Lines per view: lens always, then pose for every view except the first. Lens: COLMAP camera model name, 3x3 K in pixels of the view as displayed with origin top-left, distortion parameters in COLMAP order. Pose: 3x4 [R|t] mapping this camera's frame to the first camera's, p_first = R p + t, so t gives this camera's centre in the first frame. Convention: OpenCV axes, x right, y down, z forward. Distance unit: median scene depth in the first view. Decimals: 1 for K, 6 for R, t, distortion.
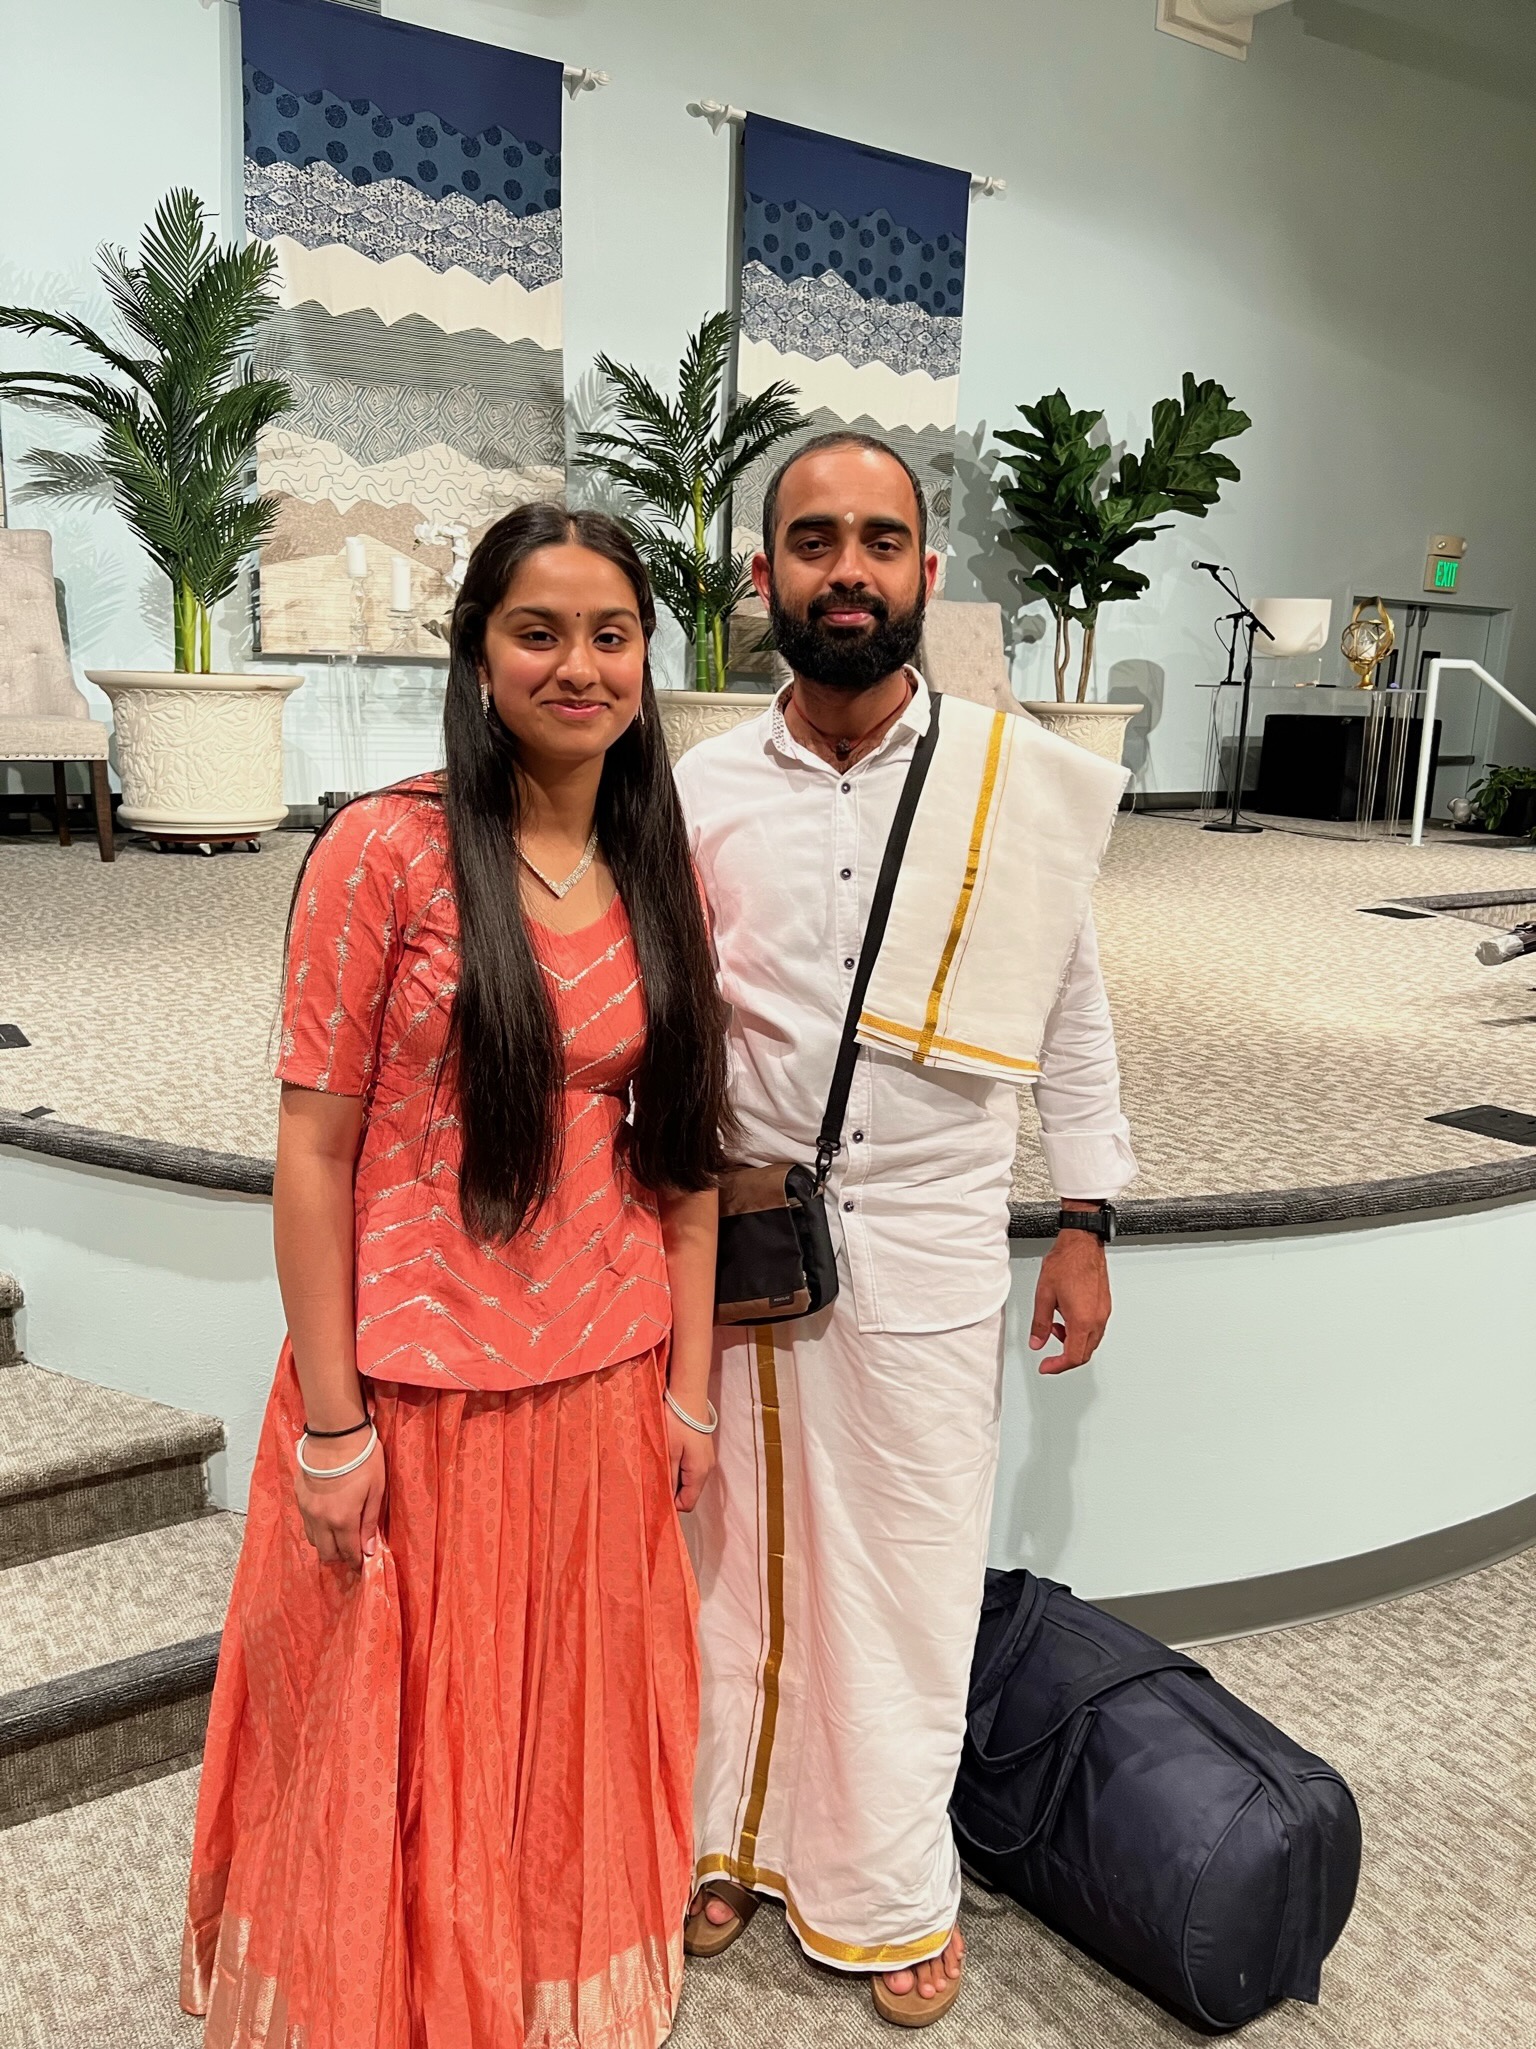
lens RADIAL K [[1583.1, 0, 778.6], [0, 1583.1, 1024.5], [0, 0, 1]] dist [0.021950, -0.031695]
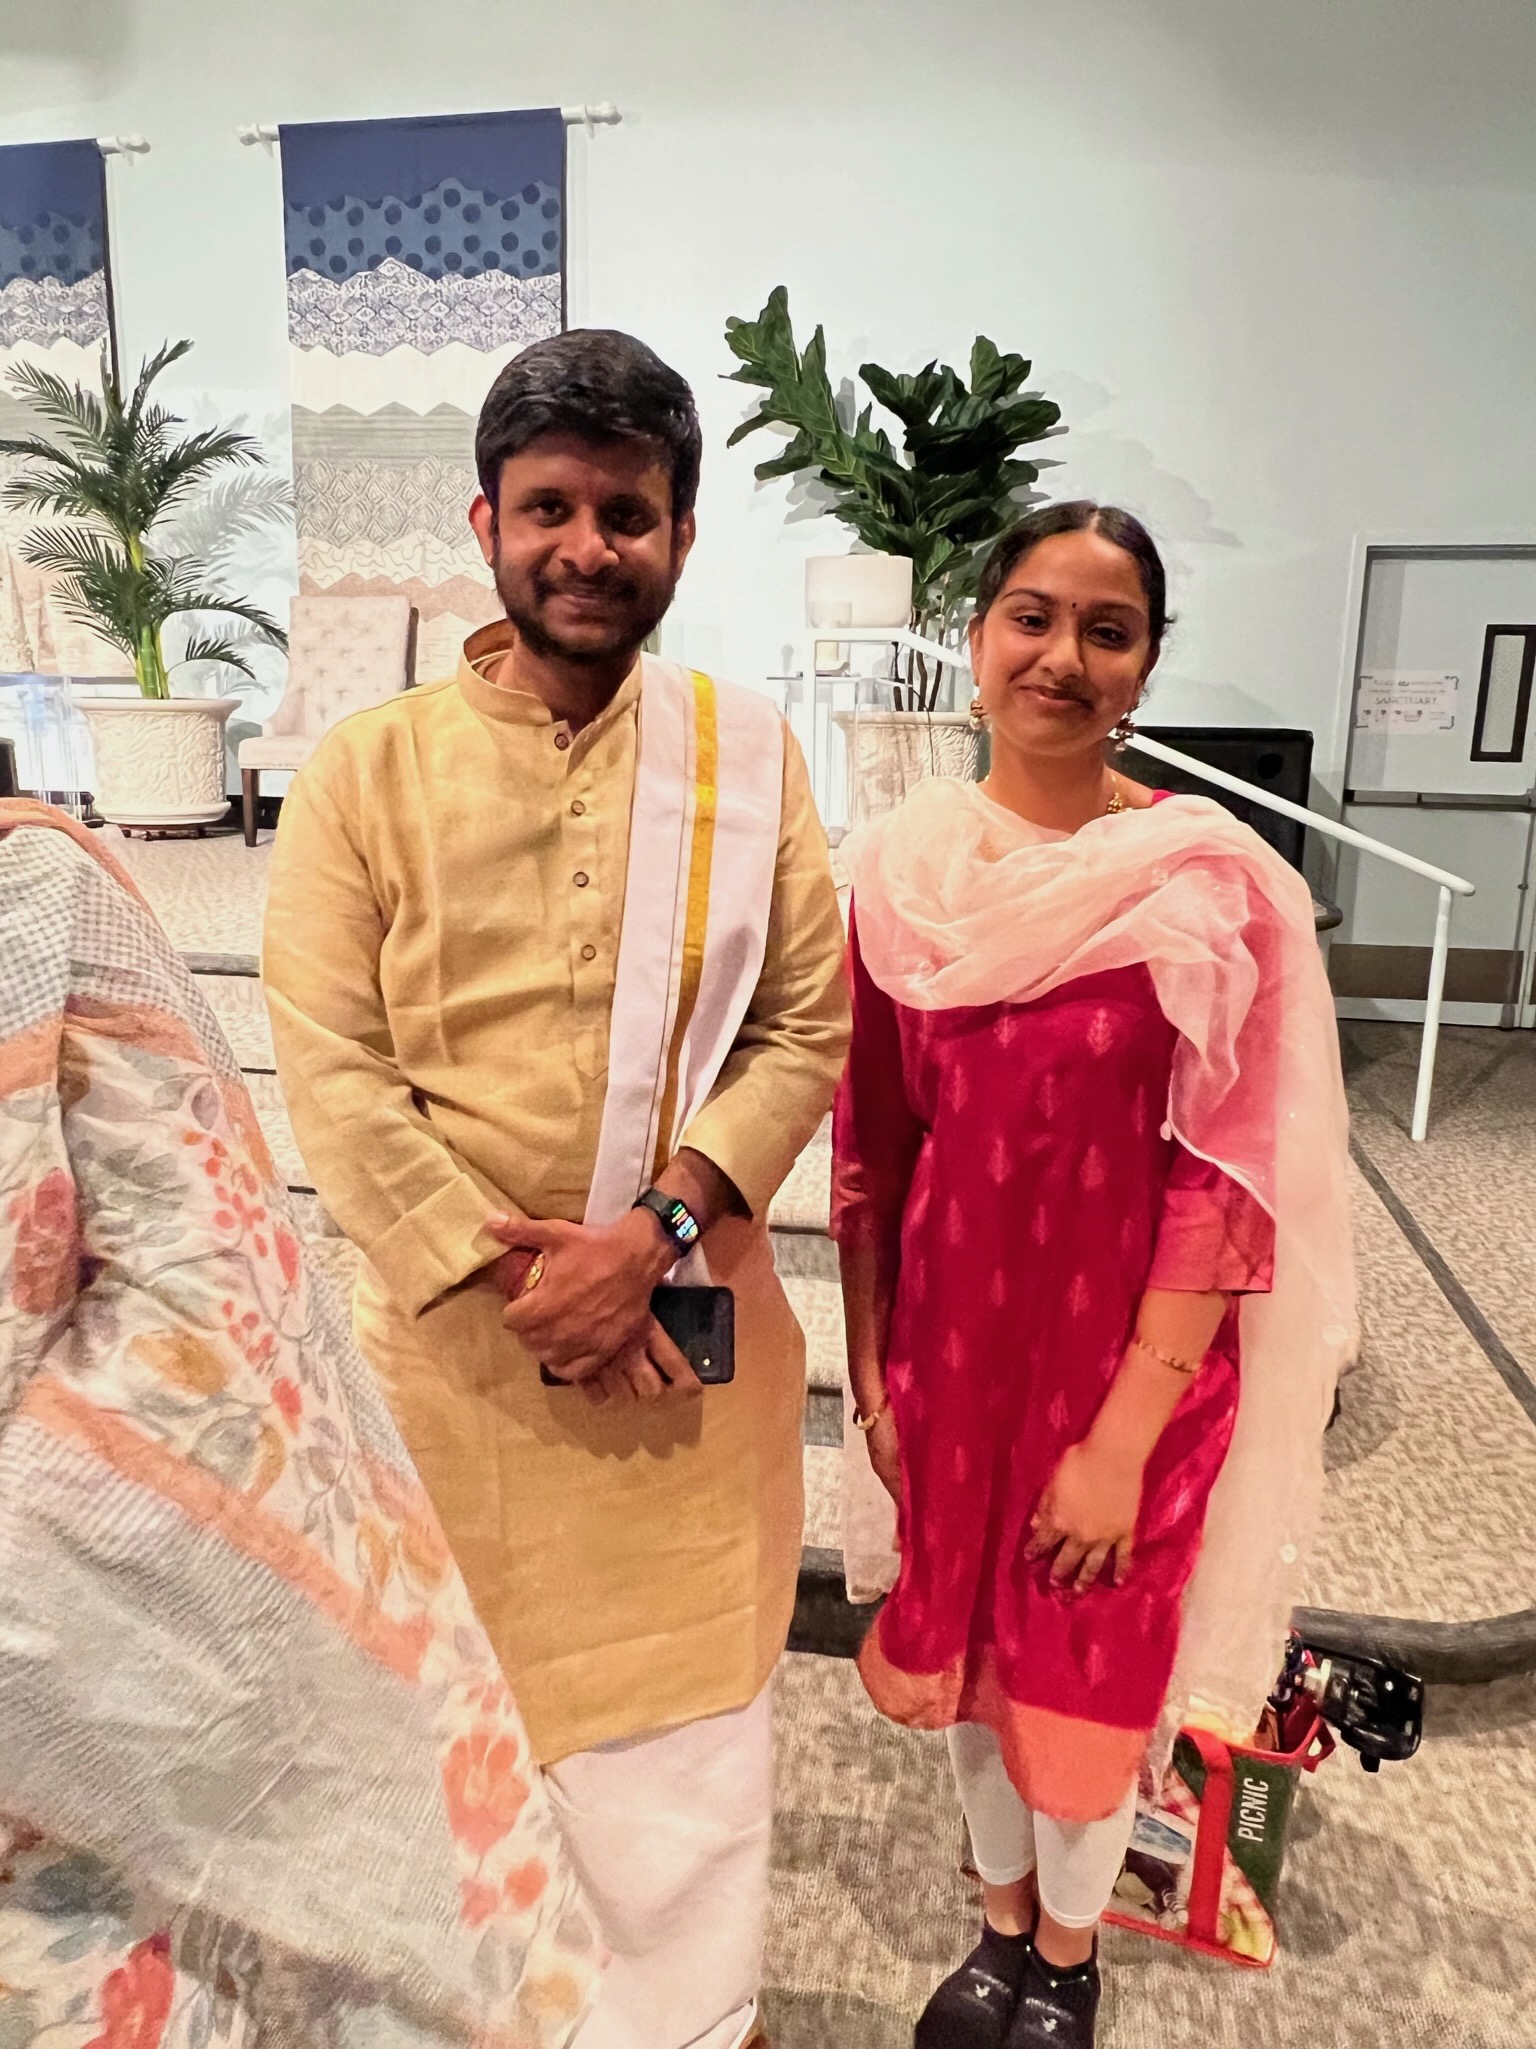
lens RADIAL K [[1567.7, 0, 769.3], [0, 1567.7, 1084.6], [0, 0, 1]] dist [-0.028958, 0.015084]
pose [[0.701380, 0.138078, -0.699286, 0.902582], [-0.146217, 0.988066, 0.048444, -0.061842], [0.697629, 0.068270, 0.713199, 0.518577]]
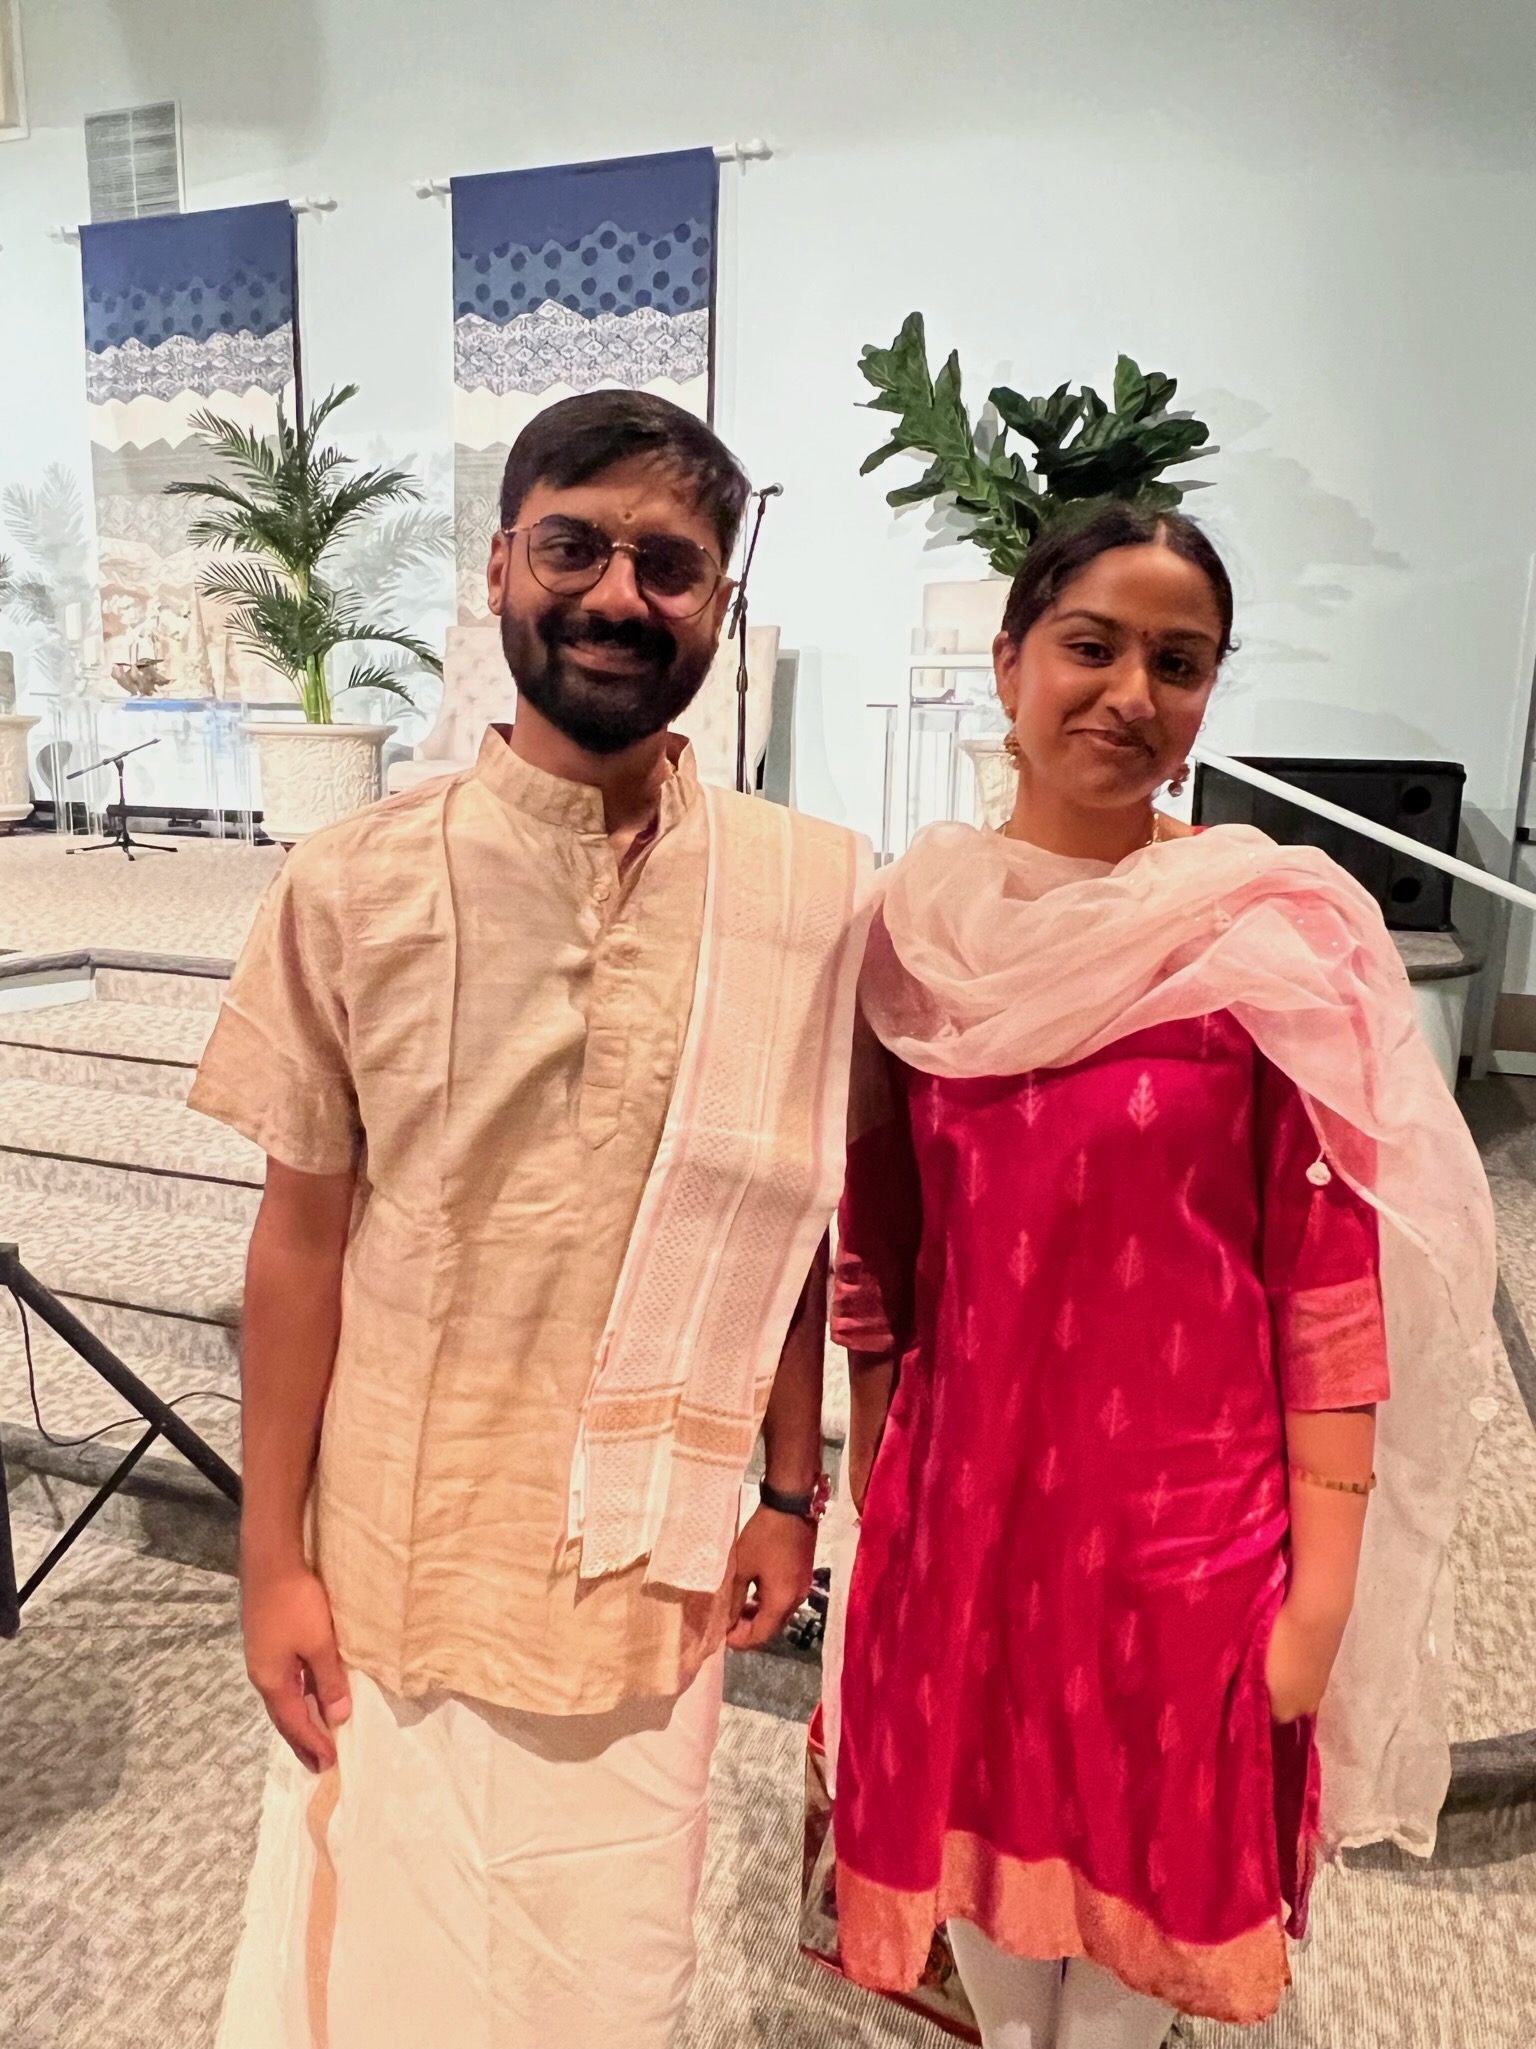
lens RADIAL K [[1567.7, 0, 733.6], [0, 1567.7, 1080.5], [0, 0, 1]] dist [-0.028958, 0.015084]
pose [[0.569019, 0.151376, -0.808271, 0.939734], [-0.179349, 0.982094, 0.057670, -0.074483], [0.802528, 0.112147, 0.585979, 0.571377]]
